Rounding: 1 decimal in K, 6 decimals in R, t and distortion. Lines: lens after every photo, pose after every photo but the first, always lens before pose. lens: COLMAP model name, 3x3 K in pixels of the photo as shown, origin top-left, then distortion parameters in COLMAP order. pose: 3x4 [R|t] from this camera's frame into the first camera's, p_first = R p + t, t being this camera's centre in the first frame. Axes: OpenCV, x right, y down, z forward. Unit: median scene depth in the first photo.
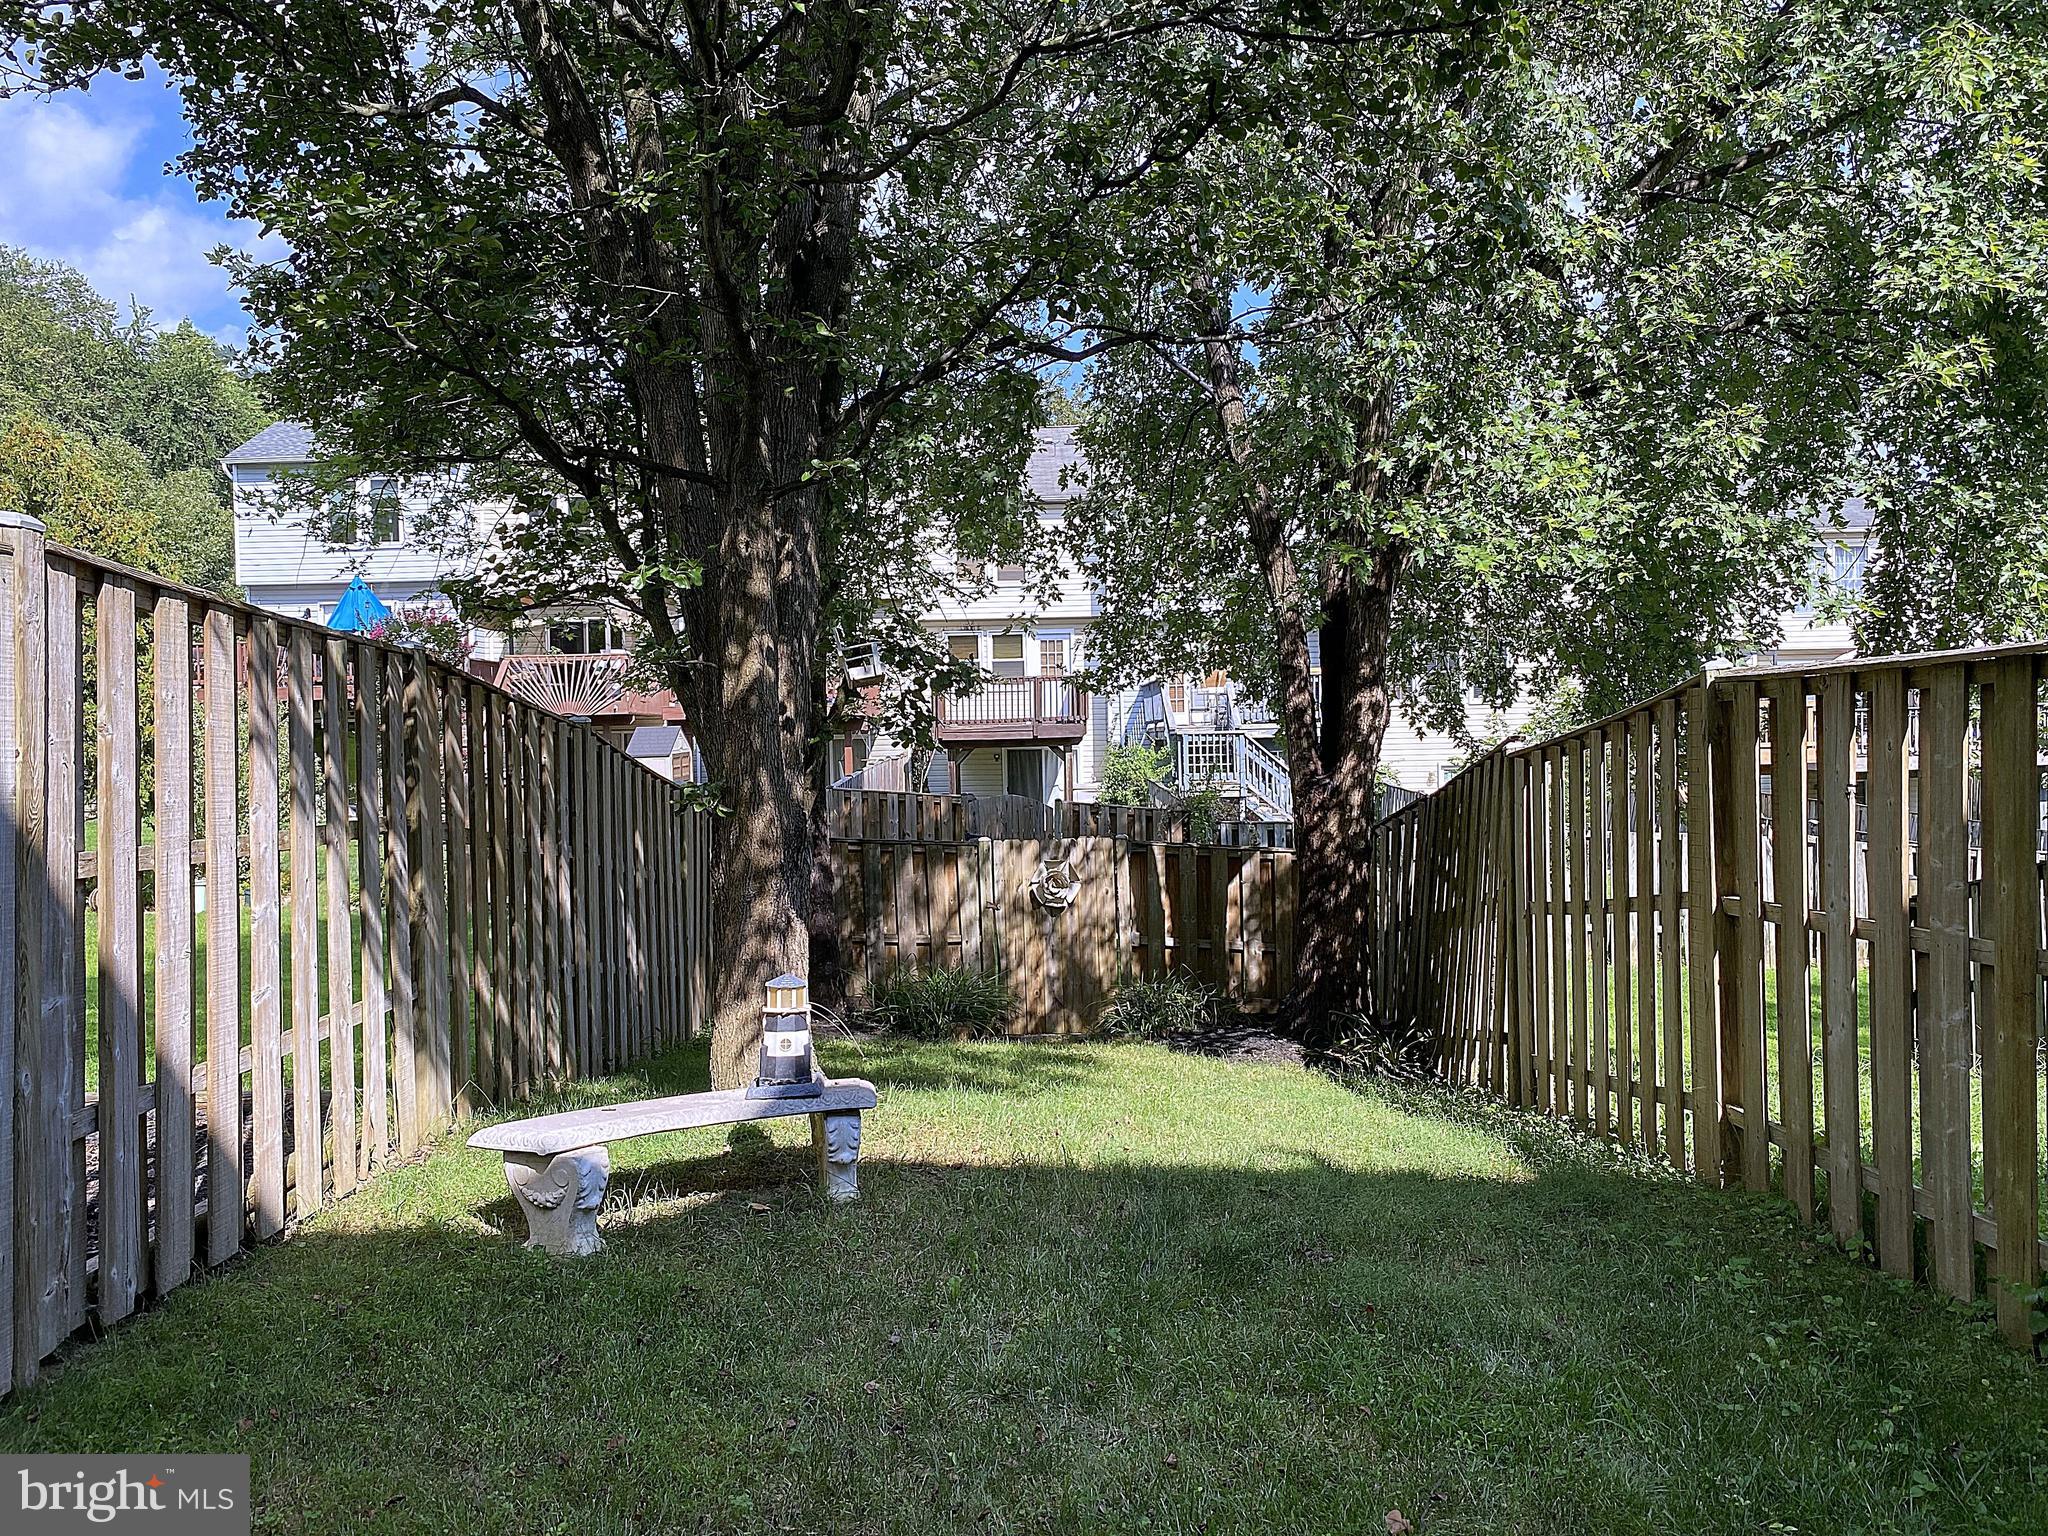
lens RADIAL K [[1593.1, 0, 1026.4], [0, 1593.1, 776.1], [0, 0, 1]] dist [0.005993, 0.004909]
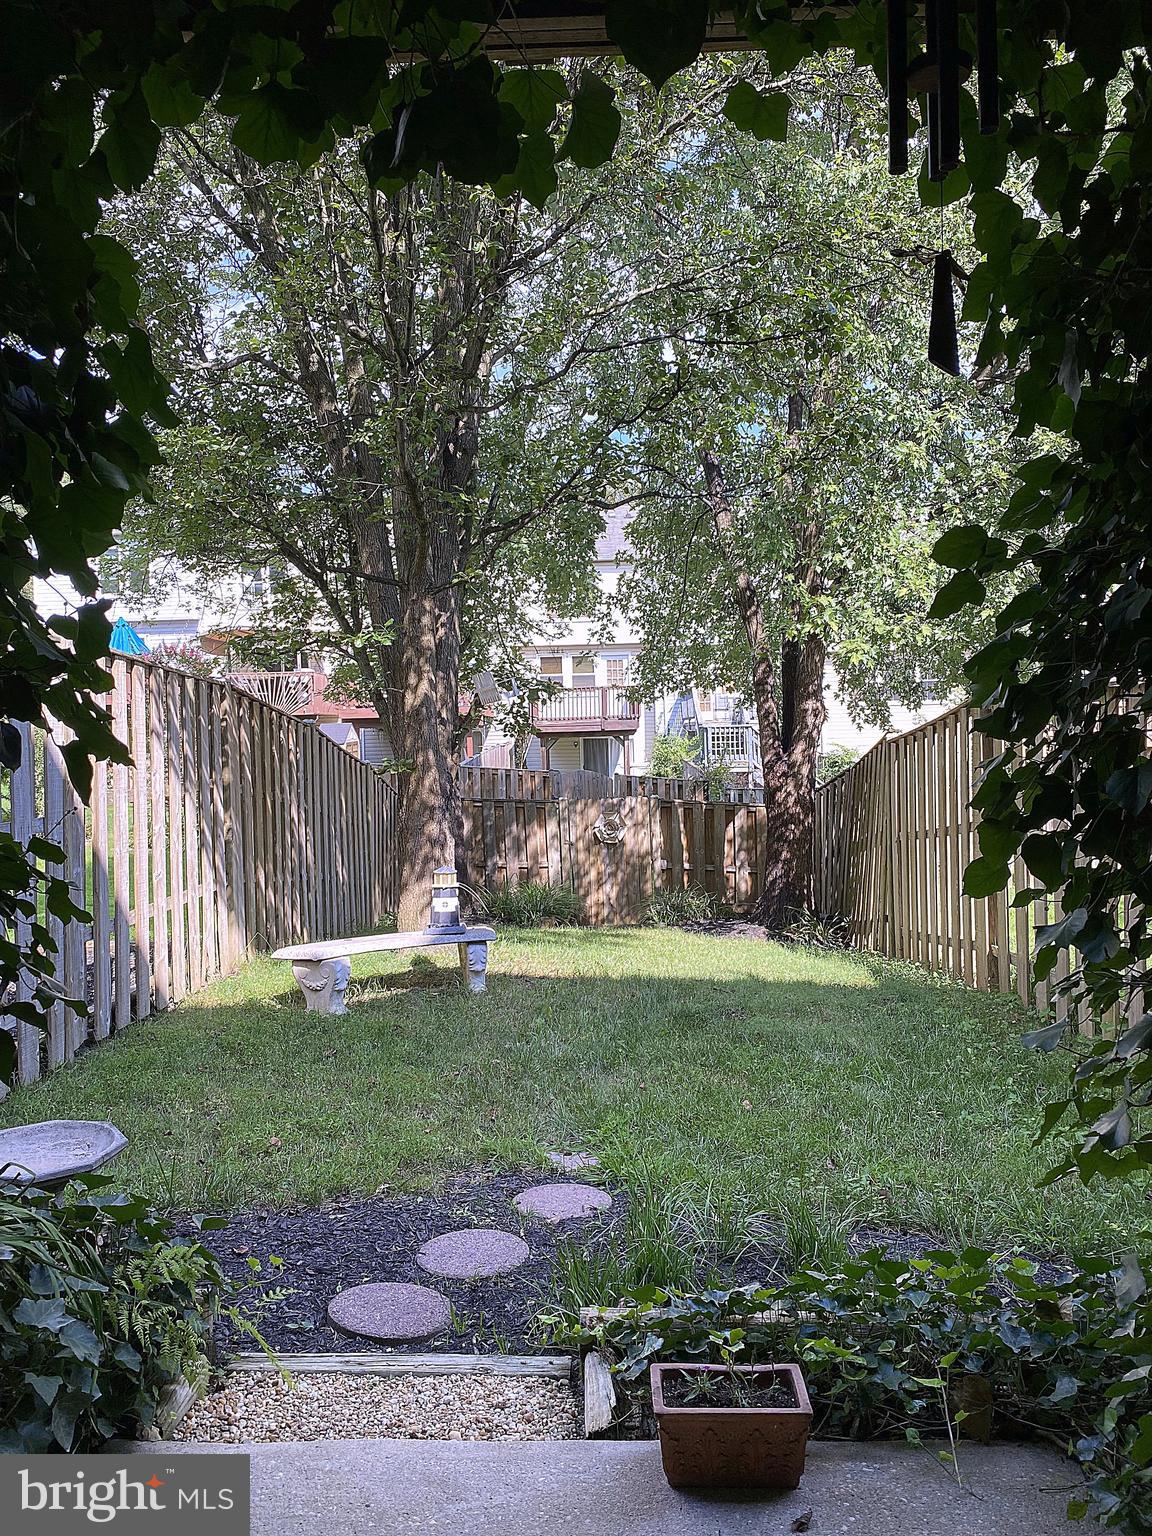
lens RADIAL K [[1194.8, 0, 575.0], [0, 1194.8, 763.2], [0, 0, 1]] dist [0.005993, 0.004909]
pose [[0.999764, -0.002873, -0.021542, 0.012611], [0.002958, 0.999988, 0.003938, 0.002884], [0.021531, -0.004001, 0.999760, -0.178564]]
